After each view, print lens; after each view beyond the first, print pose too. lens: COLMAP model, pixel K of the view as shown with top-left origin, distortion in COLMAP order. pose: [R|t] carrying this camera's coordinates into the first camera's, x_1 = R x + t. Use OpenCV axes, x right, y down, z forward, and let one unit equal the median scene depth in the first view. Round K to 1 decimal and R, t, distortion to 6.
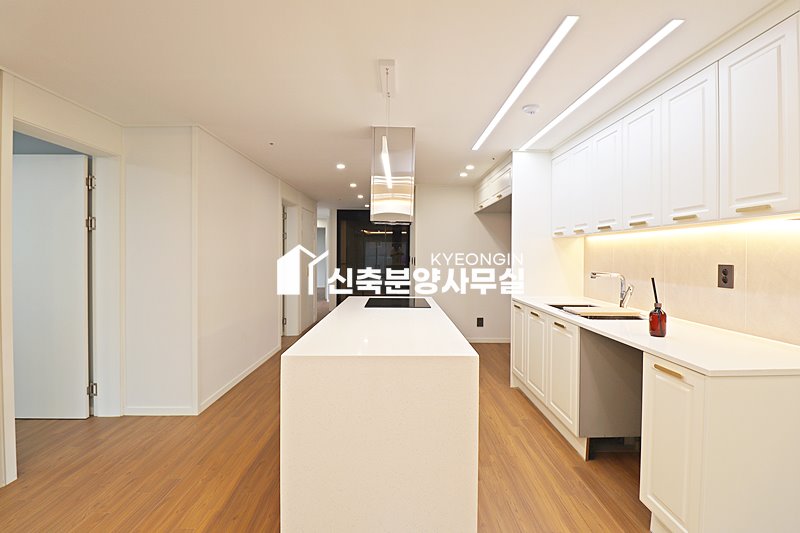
lens RADIAL K [[370.5, 0, 401.7], [0, 370.5, 257.5], [0, 0, 1]] dist [-0.003421, -0.011235]
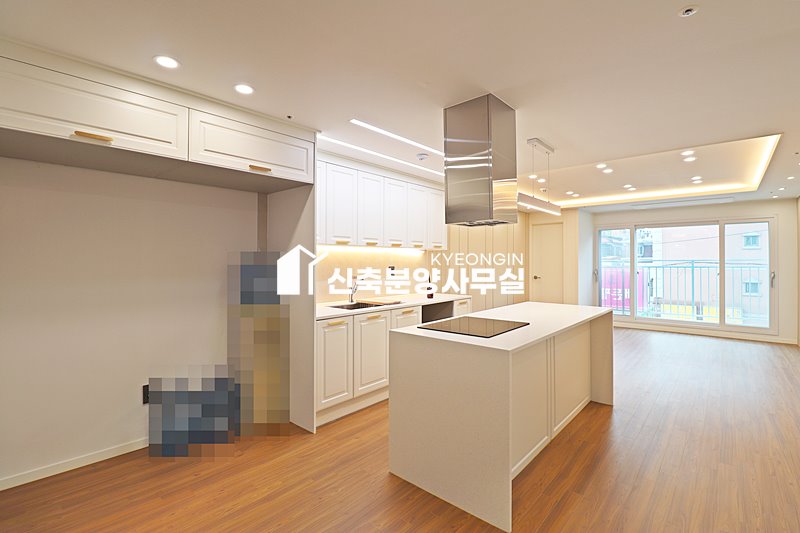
lens RADIAL K [[370.5, 0, 406.2], [0, 370.5, 258.3], [0, 0, 1]] dist [-0.003421, -0.011235]
pose [[-0.744189, 0.000716, 0.667968, -0.452931], [0.002892, 0.999994, 0.002150, -0.023115], [-0.667962, 0.003532, -0.744187, 1.784274]]
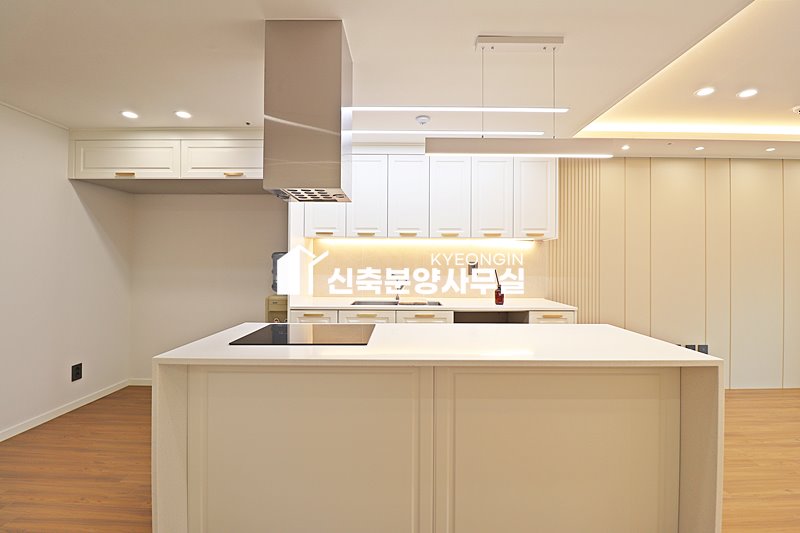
lens RADIAL K [[370.5, 0, 406.3], [0, 370.5, 260.1], [0, 0, 1]] dist [-0.003421, -0.011235]
pose [[0.017187, -0.000383, 0.999852, -0.632221], [0.003867, 0.999992, 0.000316, 0.006395], [-0.999845, 0.003861, 0.017188, 0.892296]]
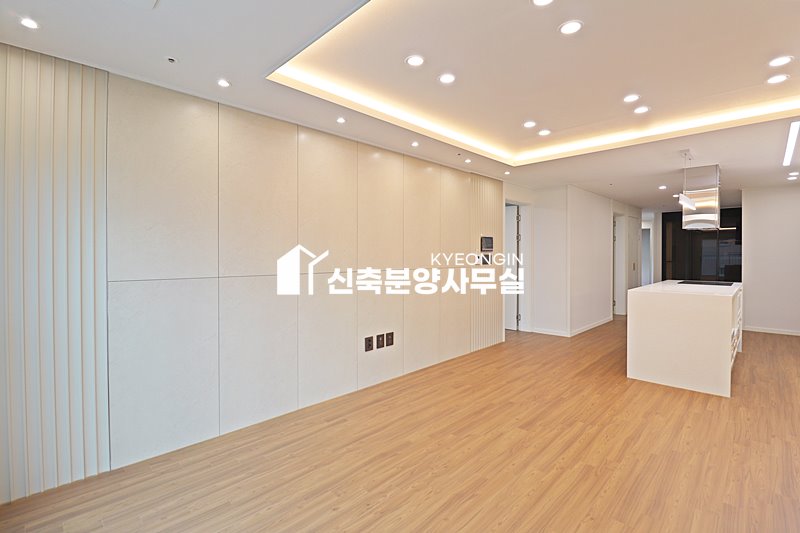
lens RADIAL K [[370.5, 0, 406.7], [0, 370.5, 256.4], [0, 0, 1]] dist [-0.003421, -0.011235]
pose [[0.704927, -0.003562, -0.709271, 0.196846], [-0.001141, 0.999980, -0.006156, 0.027948], [0.709279, 0.005149, 0.704909, -0.915369]]
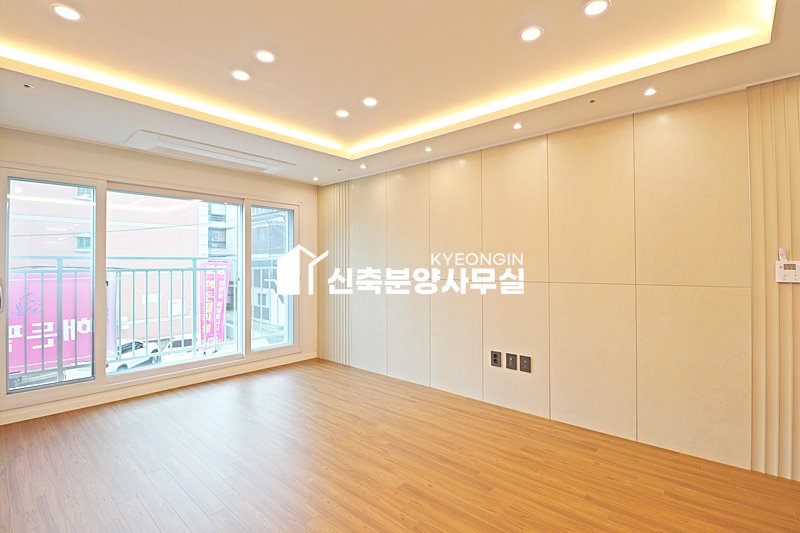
lens RADIAL K [[370.5, 0, 401.7], [0, 370.5, 261.4], [0, 0, 1]] dist [-0.003421, -0.011235]
pose [[-0.674891, -0.011729, -0.737824, 0.279704], [-0.005810, 0.999927, -0.010581, 0.022709], [0.737894, -0.002854, -0.674910, 0.378204]]
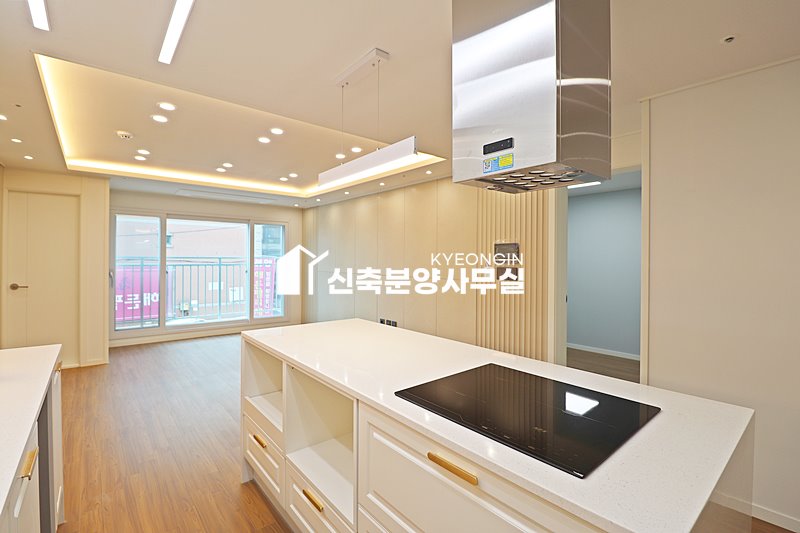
lens RADIAL K [[370.5, 0, 401.8], [0, 370.5, 259.9], [0, 0, 1]] dist [-0.003421, -0.011235]
pose [[-0.776372, -0.011371, -0.630173, 0.324527], [-0.017555, 0.999839, 0.003586, -0.015553], [0.630031, 0.013847, -0.776447, 1.282959]]
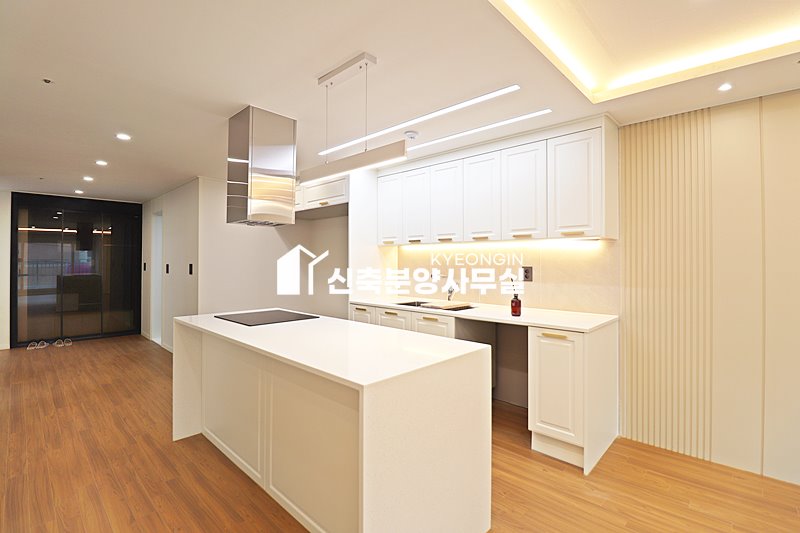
lens RADIAL K [[370.5, 0, 403.7], [0, 370.5, 257.6], [0, 0, 1]] dist [-0.003421, -0.011235]
pose [[0.697514, 0.003893, 0.716560, -0.428760], [0.008202, 0.999876, -0.013415, -0.001469], [-0.716524, 0.015234, 0.697396, 0.188090]]
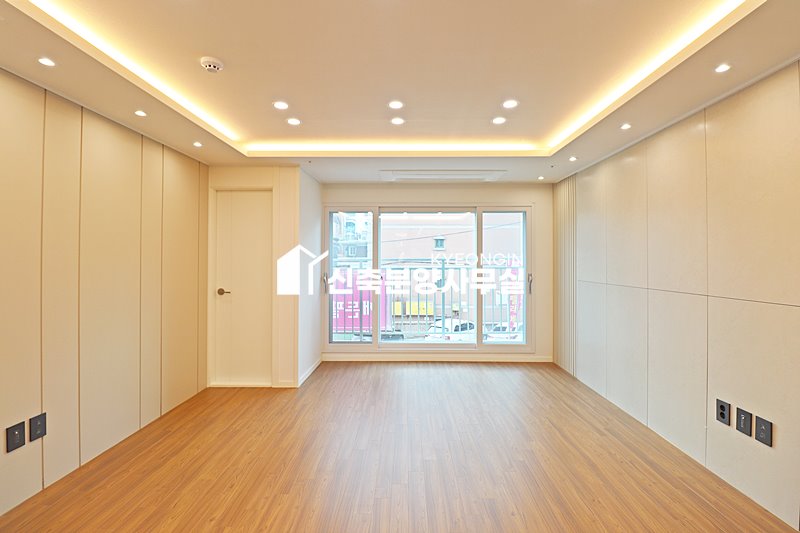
lens RADIAL K [[370.5, 0, 405.4], [0, 370.5, 258.1], [0, 0, 1]] dist [-0.003421, -0.011235]
pose [[-0.999777, -0.006097, 0.020241, -0.096242], [-0.006057, 0.999980, 0.002032, -0.010526], [-0.020253, 0.001909, -0.999793, 0.593970]]
